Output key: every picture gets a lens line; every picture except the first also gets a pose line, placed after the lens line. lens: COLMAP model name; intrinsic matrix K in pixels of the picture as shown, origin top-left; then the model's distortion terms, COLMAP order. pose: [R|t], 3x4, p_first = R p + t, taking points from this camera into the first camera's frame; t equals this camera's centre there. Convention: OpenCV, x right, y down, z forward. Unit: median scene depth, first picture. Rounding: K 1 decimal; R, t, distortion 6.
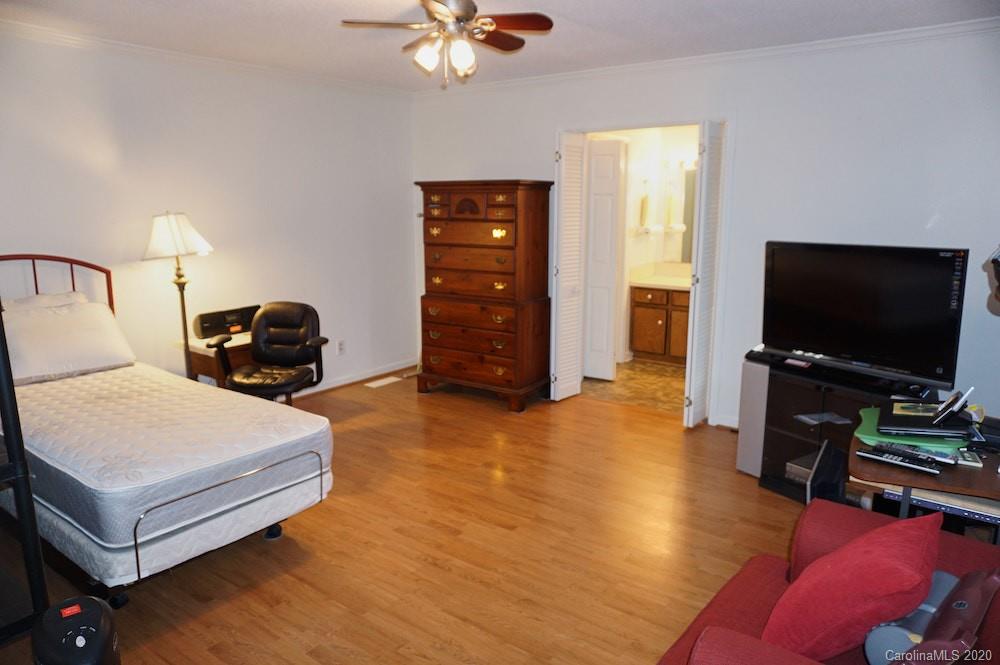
lens RADIAL K [[666.0, 0, 504.7], [0, 666.0, 331.4], [0, 0, 1]] dist [-0.049147, 0.034280]
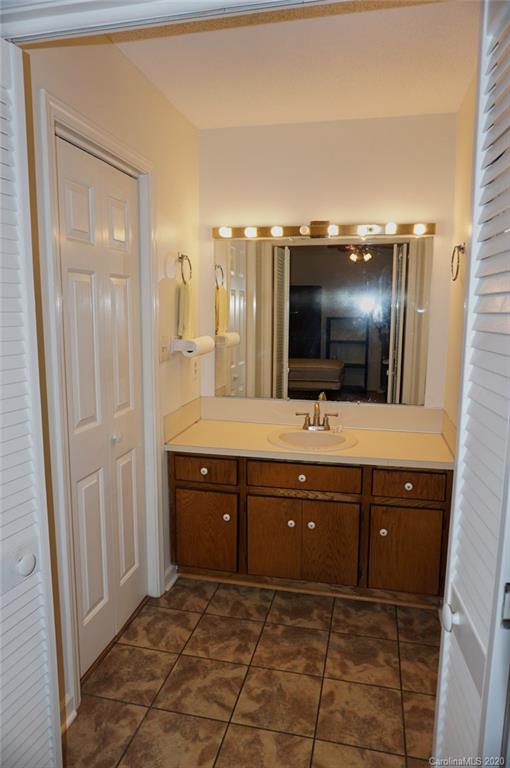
lens RADIAL K [[511.5, 0, 252.6], [0, 511.5, 382.7], [0, 0, 1]] dist [-0.049147, 0.034280]
pose [[0.918900, -0.061214, 0.389713, 0.097557], [0.071832, 0.997336, -0.012714, -0.115559], [-0.387896, 0.039677, 0.920849, 0.602960]]
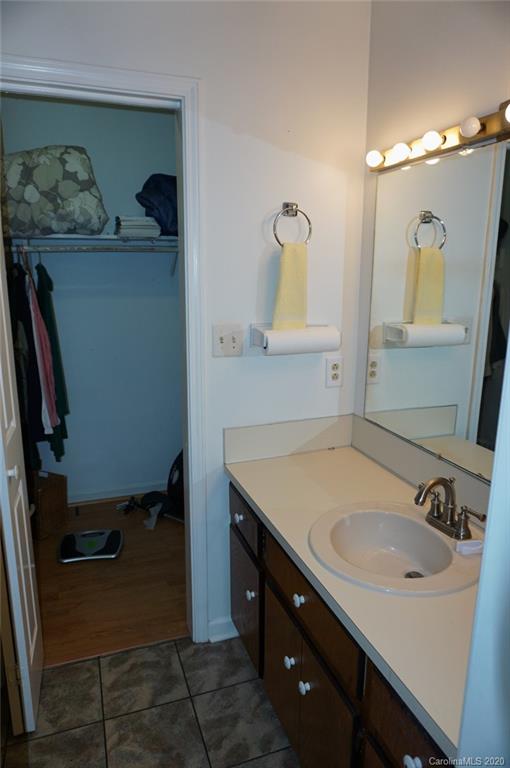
lens RADIAL K [[511.5, 0, 255.8], [0, 511.5, 385.9], [0, 0, 1]] dist [-0.049147, 0.034280]
pose [[0.836520, 0.127768, -0.532833, 0.369013], [-0.105685, 0.991797, 0.071902, -0.148388], [0.537648, -0.003835, 0.843160, 0.761705]]
